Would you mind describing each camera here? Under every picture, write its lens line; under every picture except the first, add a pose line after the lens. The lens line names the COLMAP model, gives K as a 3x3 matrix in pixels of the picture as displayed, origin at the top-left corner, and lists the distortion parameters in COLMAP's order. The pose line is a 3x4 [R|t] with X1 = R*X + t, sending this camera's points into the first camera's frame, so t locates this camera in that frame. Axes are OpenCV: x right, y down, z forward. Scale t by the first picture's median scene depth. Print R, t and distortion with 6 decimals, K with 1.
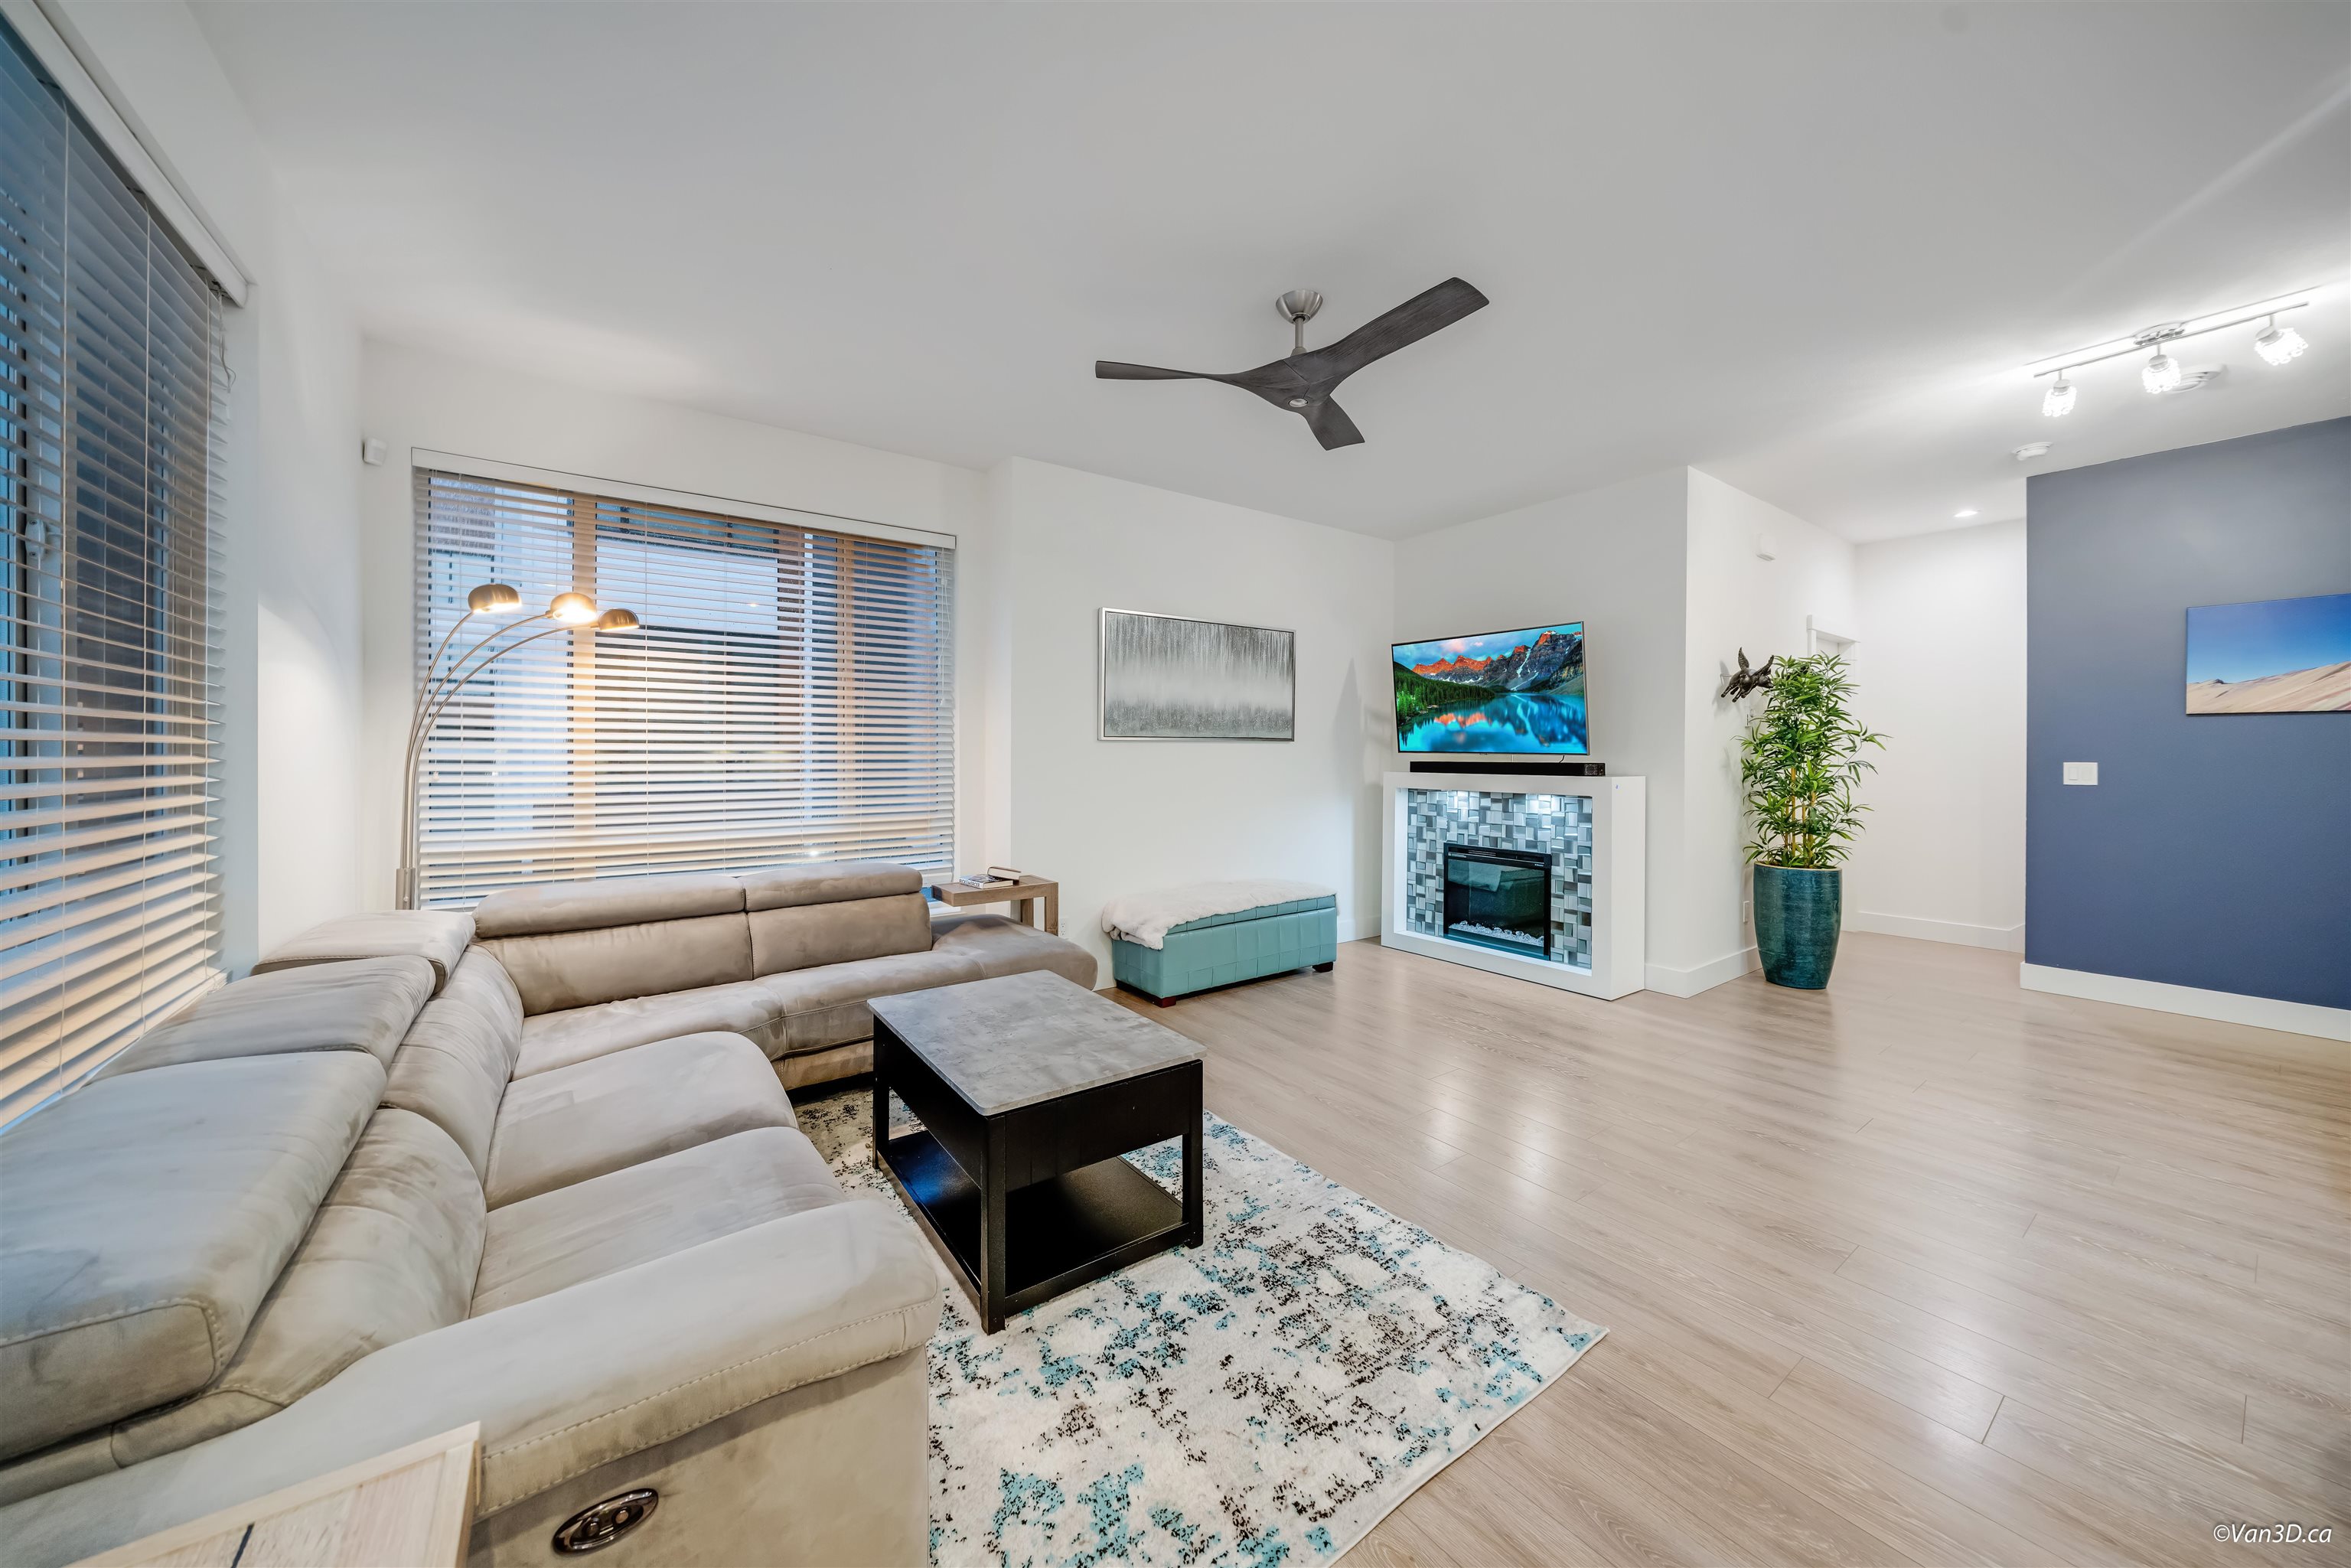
lens RADIAL K [[818.4, 0, 1173.3], [0, 818.4, 754.3], [0, 0, 1]] dist [-0.010653, 0.002254]
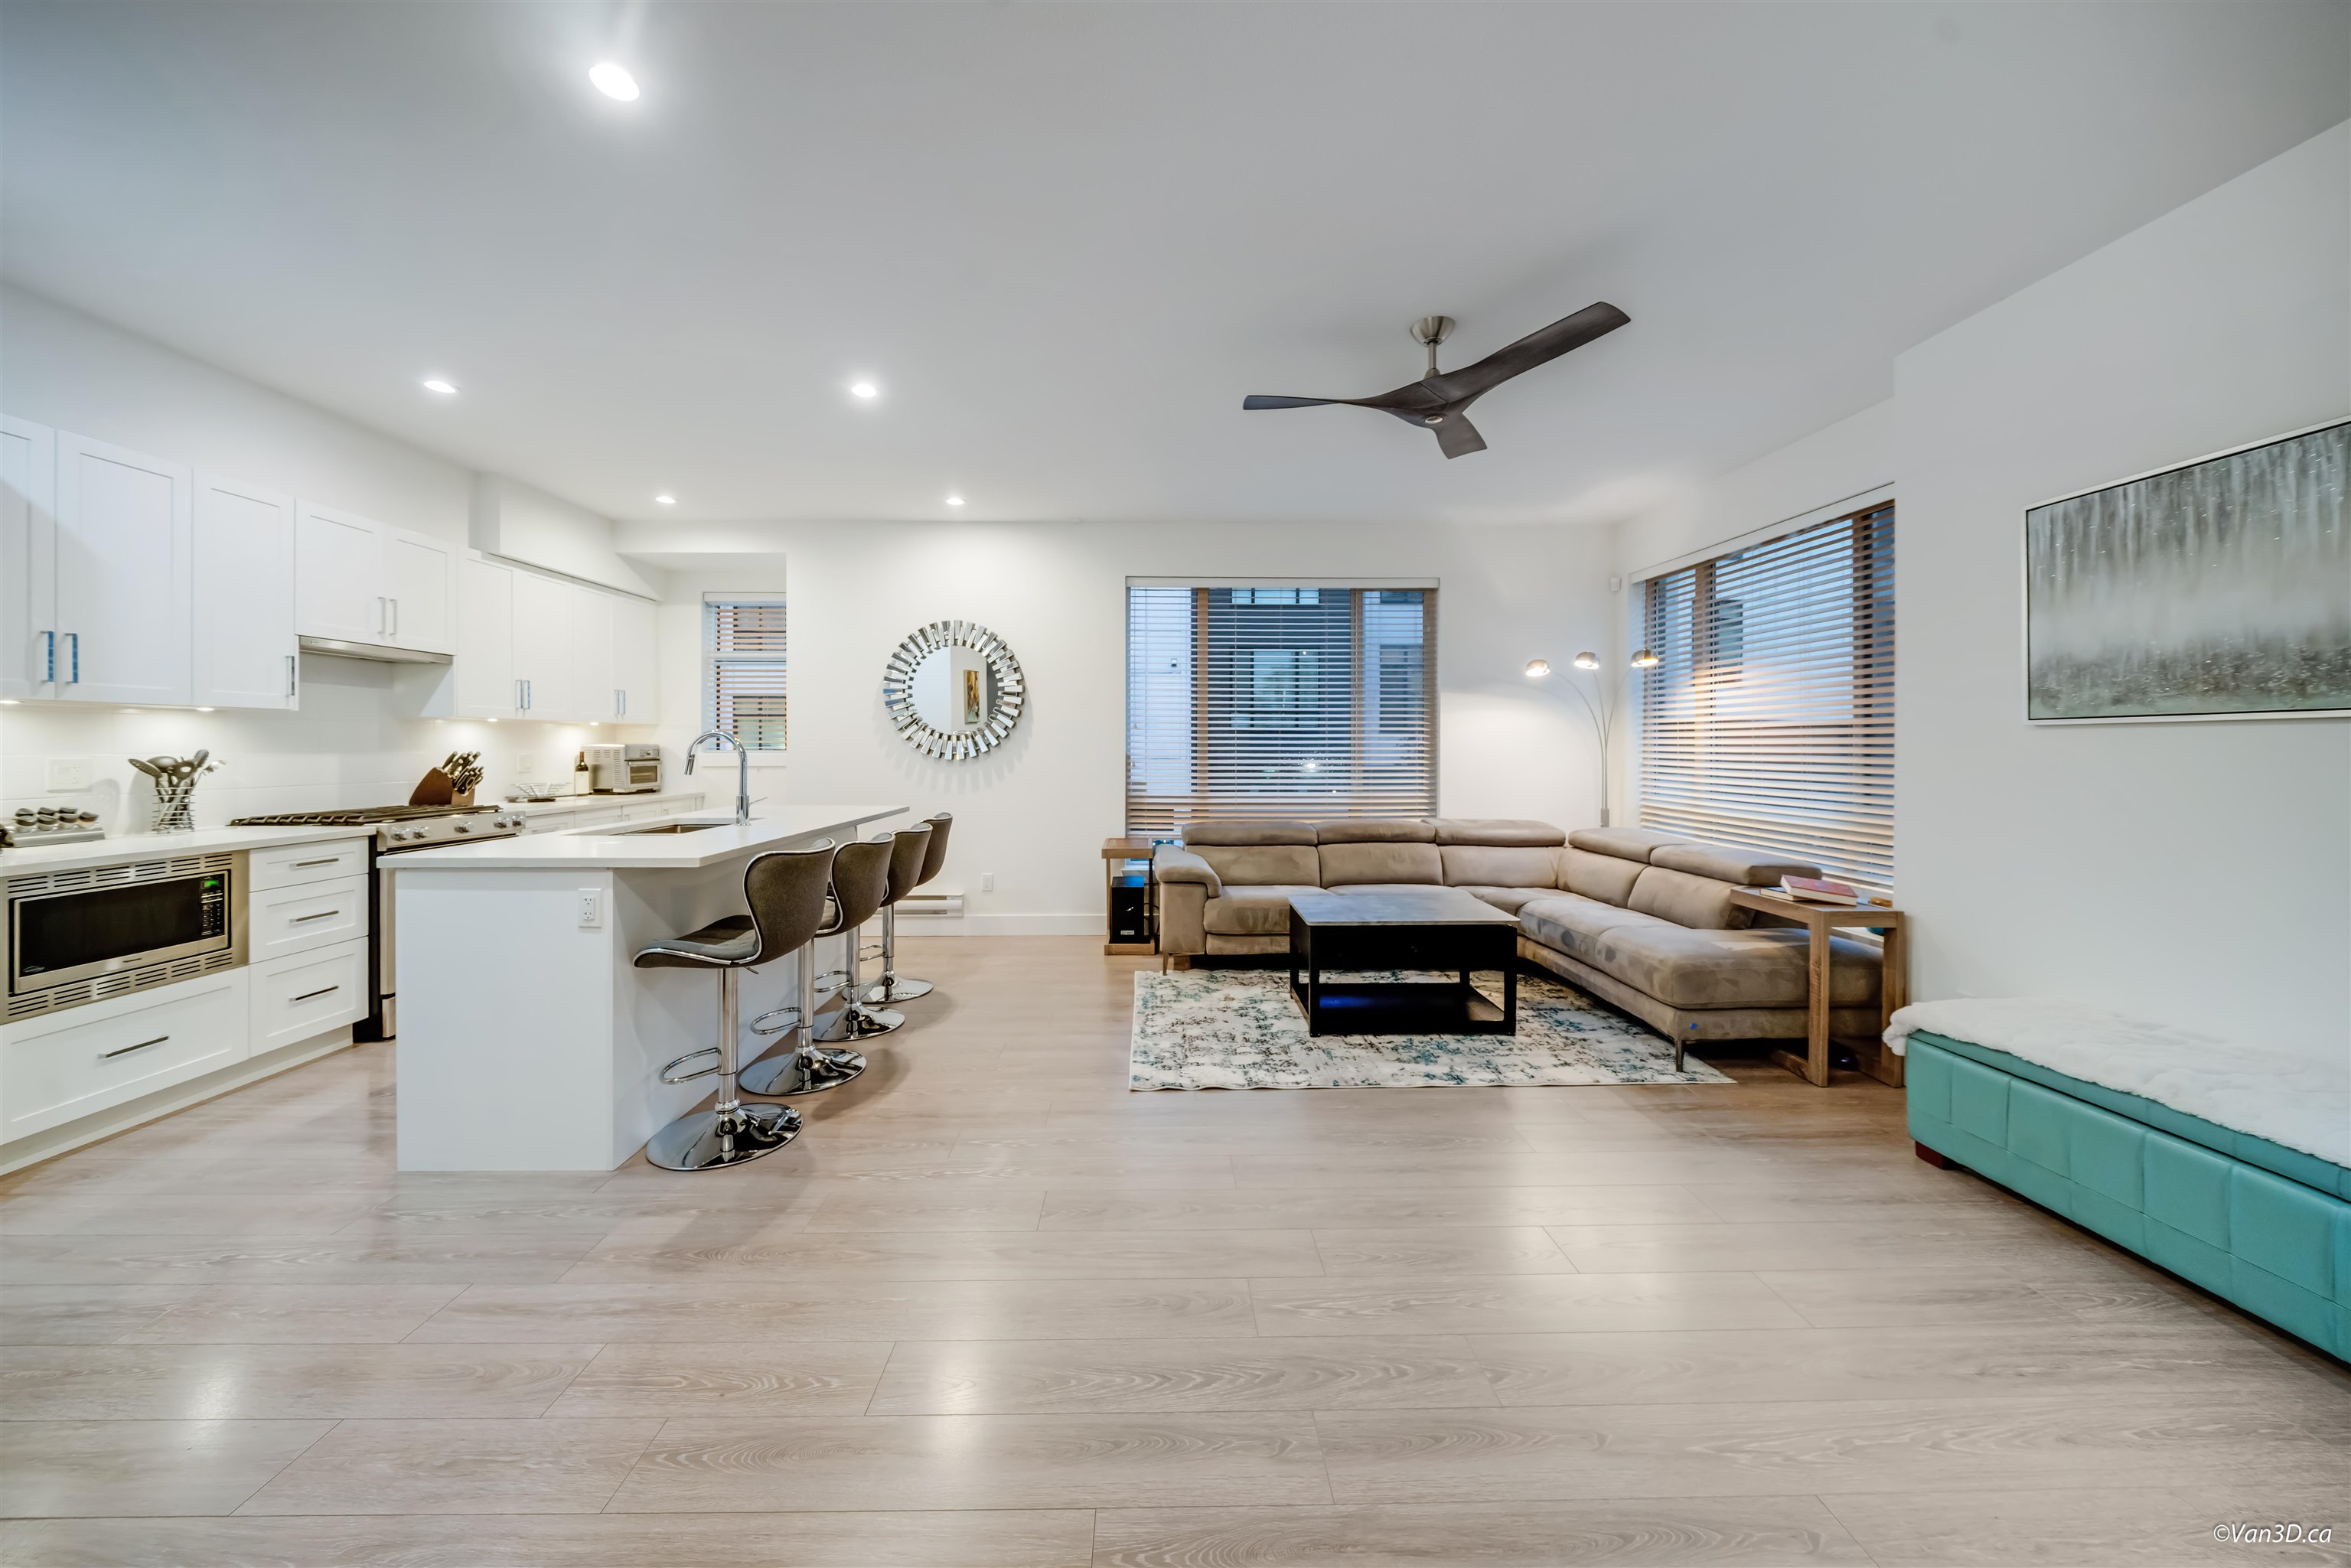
lens RADIAL K [[813.4, 0, 1168.8], [0, 813.4, 746.1], [0, 0, 1]] dist [-0.005679, -0.000020]
pose [[-0.566274, -0.000659, -0.824216, 0.738426], [-0.002181, 0.999997, 0.000699, -0.001304], [0.824214, 0.002194, -0.566274, 0.793873]]
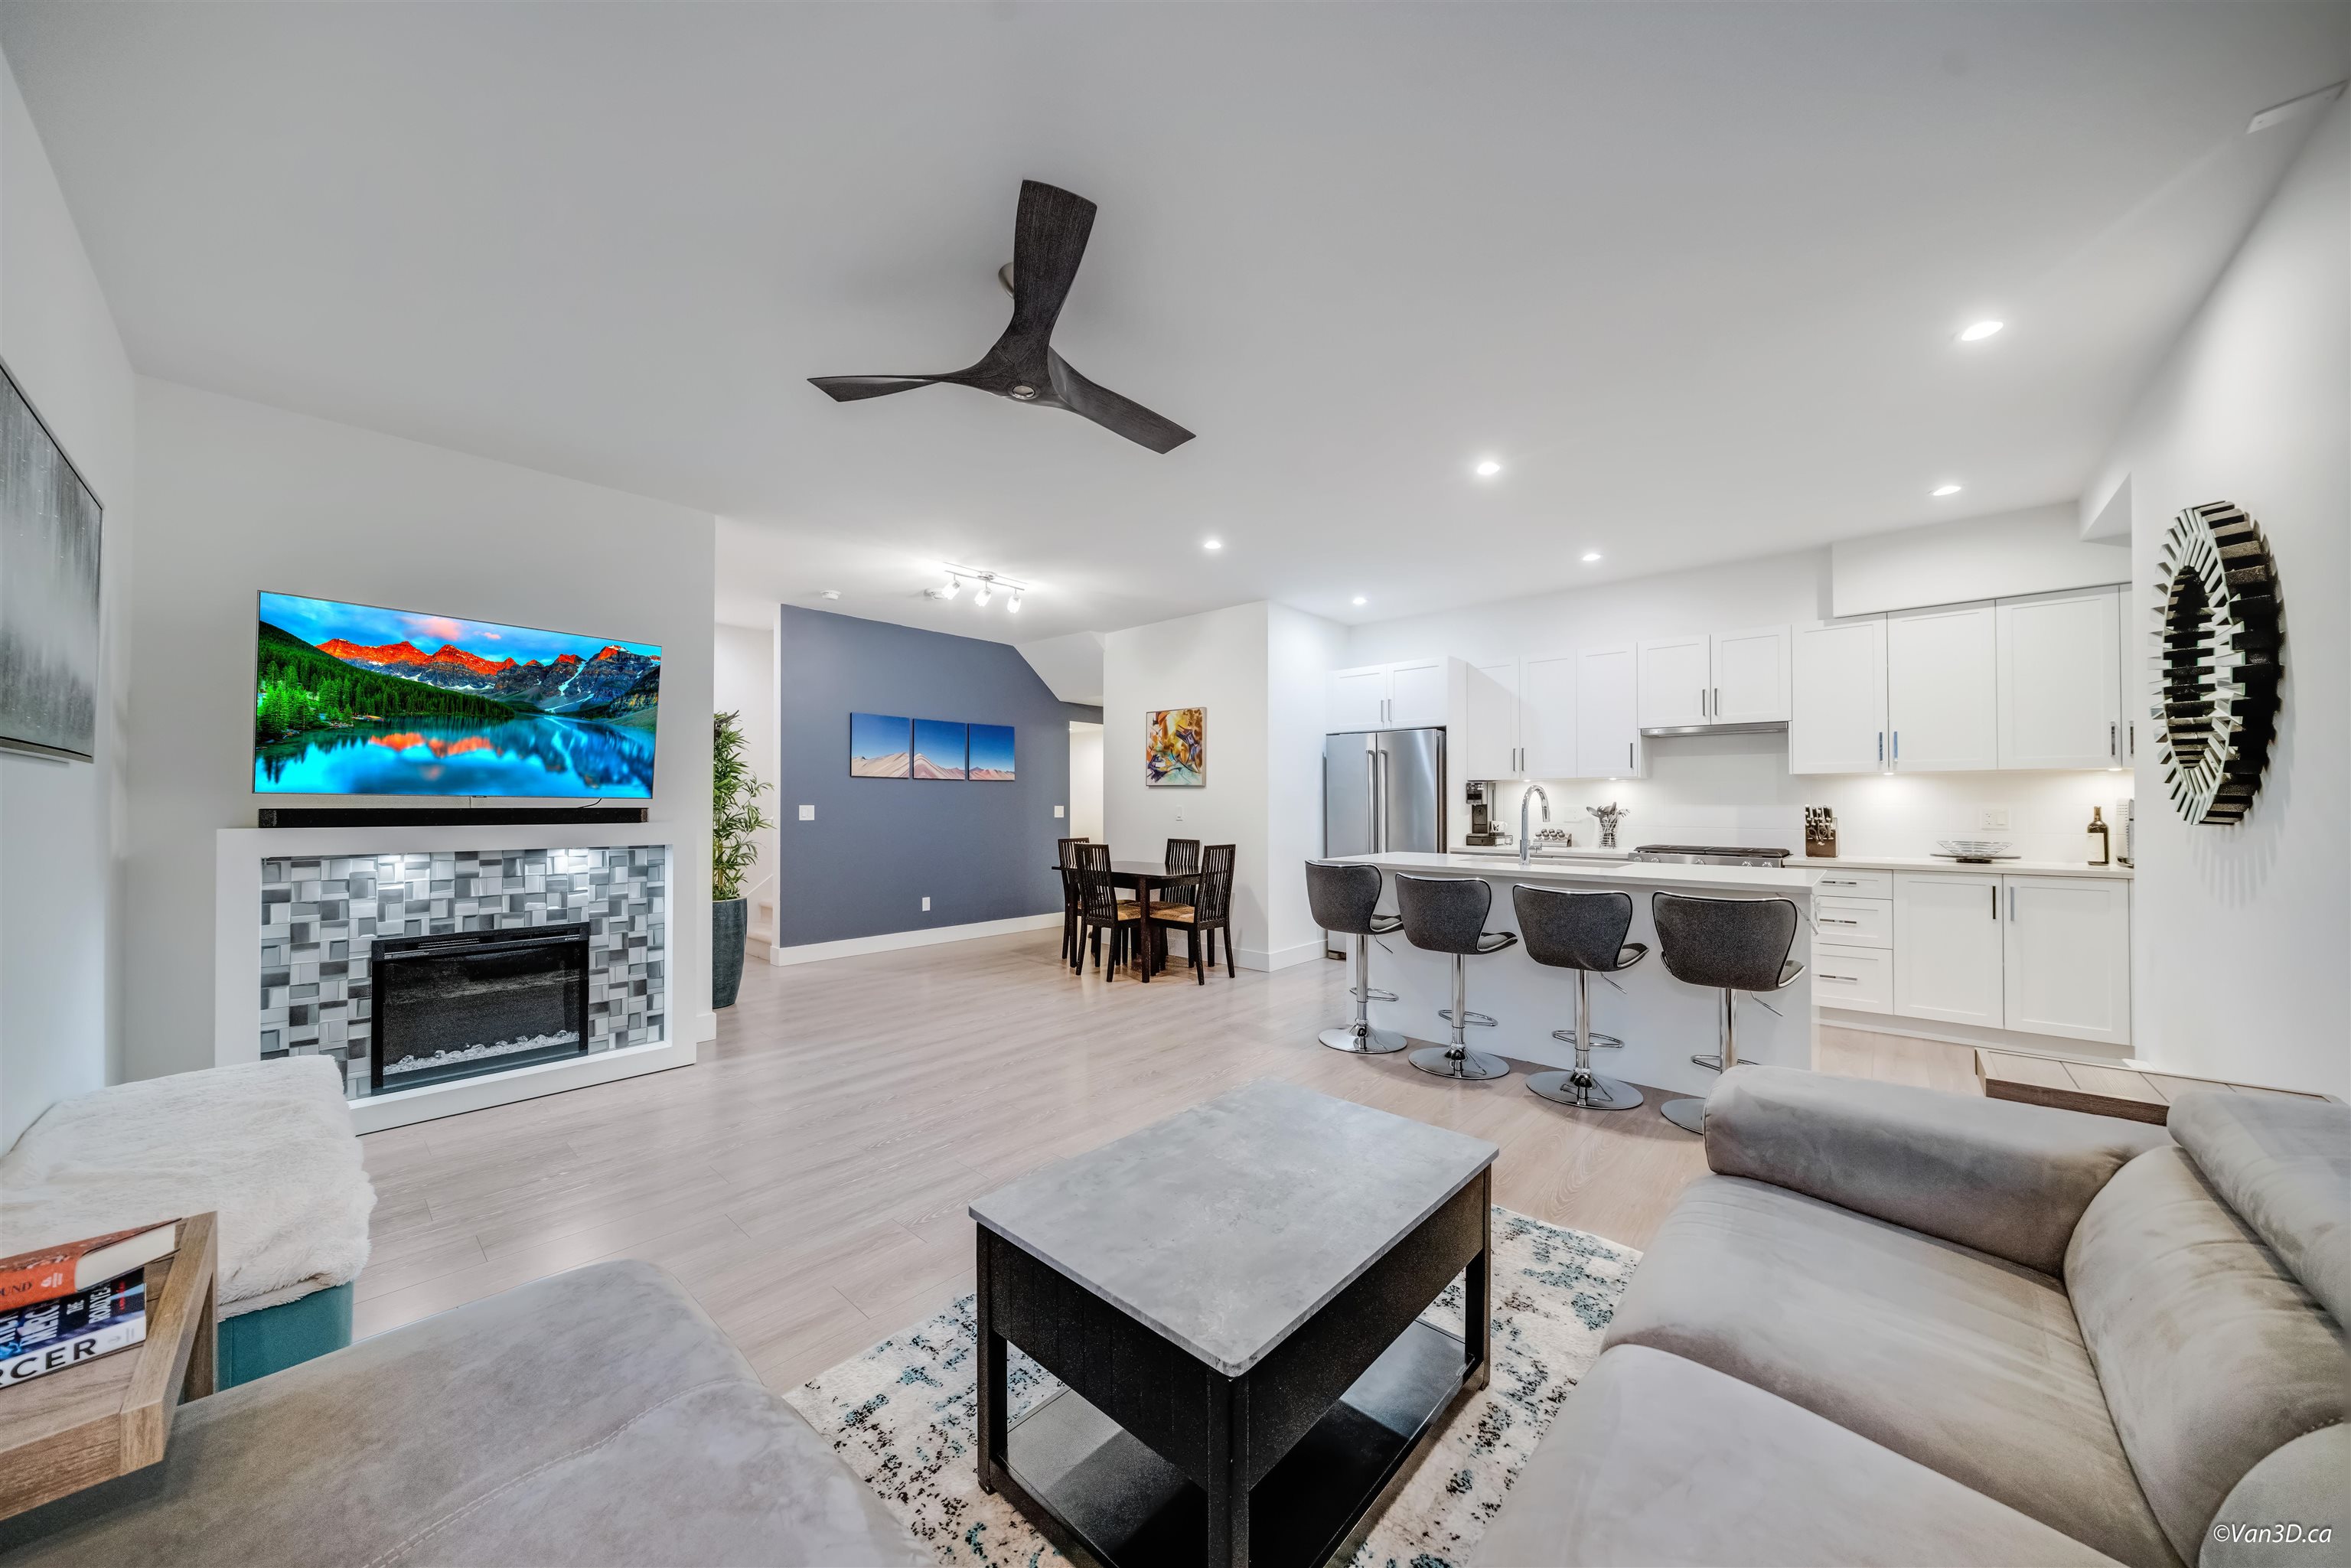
lens RADIAL K [[798.4, 0, 1160.6], [0, 798.4, 797.1], [0, 0, 1]] dist [-0.009940, -0.000019]
pose [[-0.205776, 0.007657, 0.978569, -0.424930], [0.000122, 0.999970, -0.007799, 0.005768], [-0.978599, -0.001486, -0.205771, 0.619732]]
